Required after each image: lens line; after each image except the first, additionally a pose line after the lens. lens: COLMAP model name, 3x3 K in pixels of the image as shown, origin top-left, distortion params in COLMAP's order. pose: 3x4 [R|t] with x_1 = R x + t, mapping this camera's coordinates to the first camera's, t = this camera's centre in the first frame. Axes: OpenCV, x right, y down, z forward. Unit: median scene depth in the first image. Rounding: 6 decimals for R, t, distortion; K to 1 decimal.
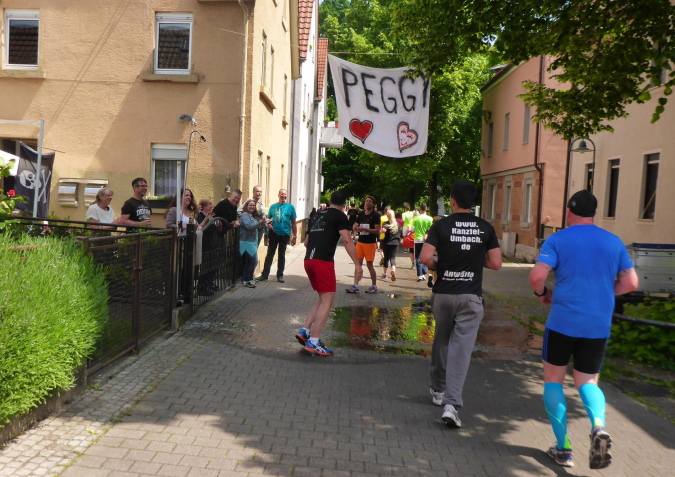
lens RADIAL K [[624.6, 0, 337.1], [0, 624.6, 238.4], [0, 0, 1]] dist [0.003969, 0.000000]
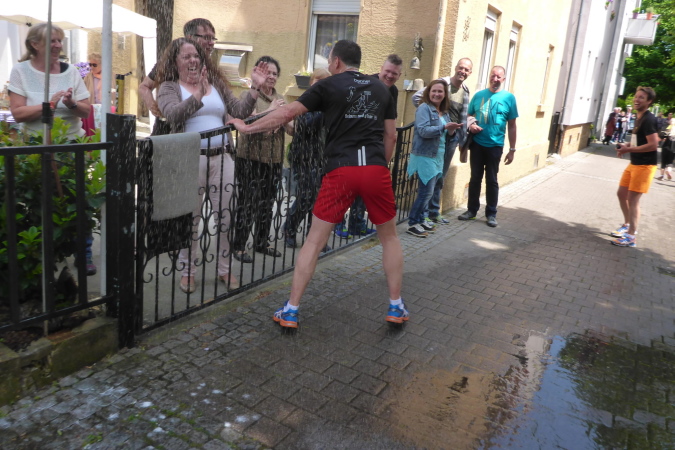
lens RADIAL K [[582.6, 0, 336.8], [0, 582.6, 224.4], [0, 0, 1]] dist [-0.015212, -0.020450]
pose [[0.889114, 0.145698, -0.433876, 0.023641], [-0.077351, 0.982176, 0.171310, -0.015889], [0.451103, -0.118753, 0.884536, 0.442931]]
